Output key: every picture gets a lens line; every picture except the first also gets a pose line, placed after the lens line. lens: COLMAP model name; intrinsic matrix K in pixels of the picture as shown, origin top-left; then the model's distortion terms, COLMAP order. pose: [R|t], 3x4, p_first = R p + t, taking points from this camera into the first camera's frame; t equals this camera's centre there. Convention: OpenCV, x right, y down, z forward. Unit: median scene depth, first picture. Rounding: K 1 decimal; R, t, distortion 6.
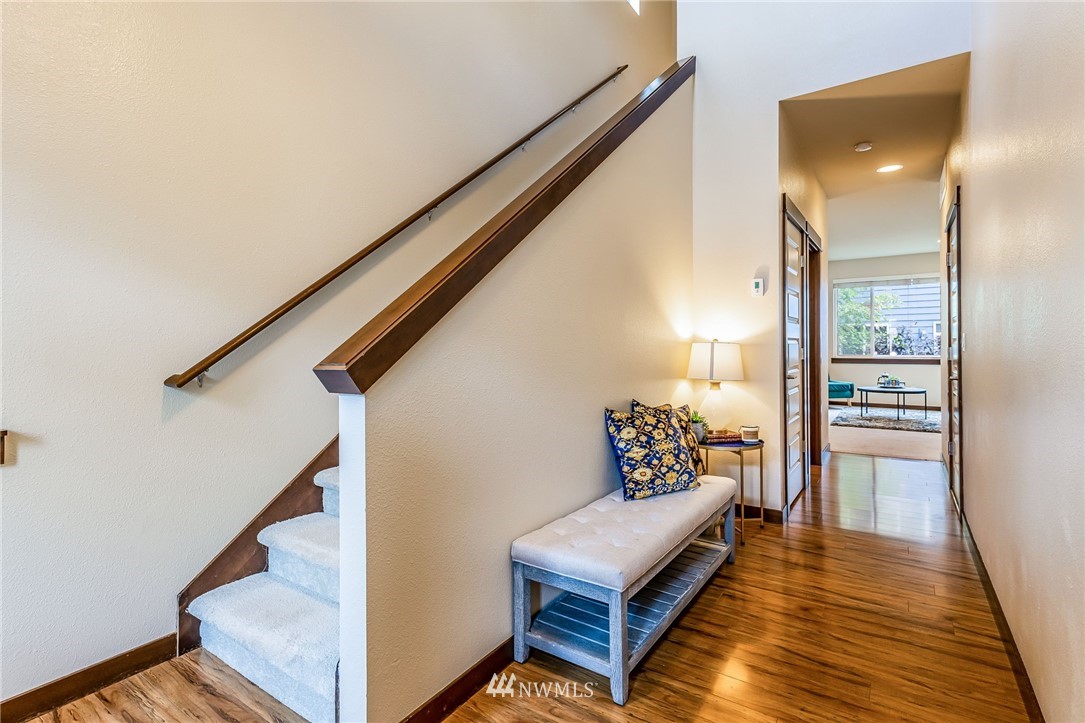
lens RADIAL K [[521.1, 0, 570.7], [0, 521.1, 348.1], [0, 0, 1]] dist [0.014846, 0.000064]
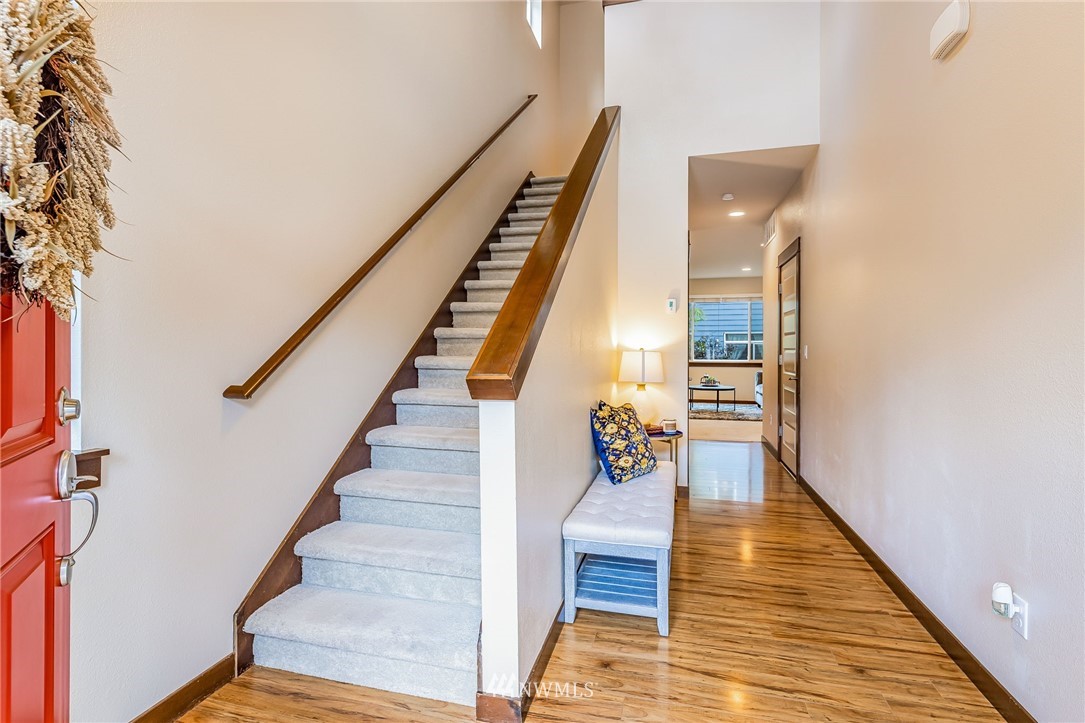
lens RADIAL K [[526.2, 0, 545.1], [0, 526.2, 353.9], [0, 0, 1]] dist [0.003127, 0.000316]
pose [[0.940436, 0.003820, 0.339950, -0.443606], [-0.006296, 0.999961, 0.006182, -0.013224], [-0.339914, -0.007954, 0.940423, -0.076670]]
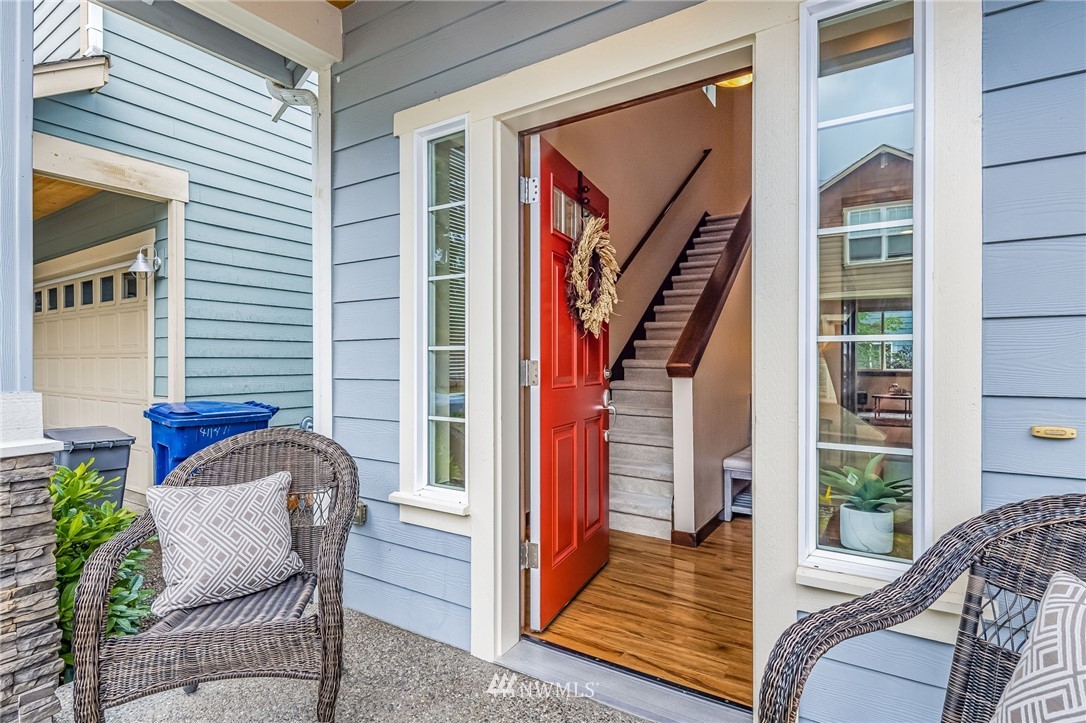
lens RADIAL K [[559.6, 0, 505.0], [0, 559.6, 366.3], [0, 0, 1]] dist [0.003108, 0.000143]
pose [[0.999486, 0.007449, -0.031180, -0.678377], [-0.007312, 0.999963, 0.004509, 0.022185], [0.031213, -0.004279, 0.999504, -0.852071]]
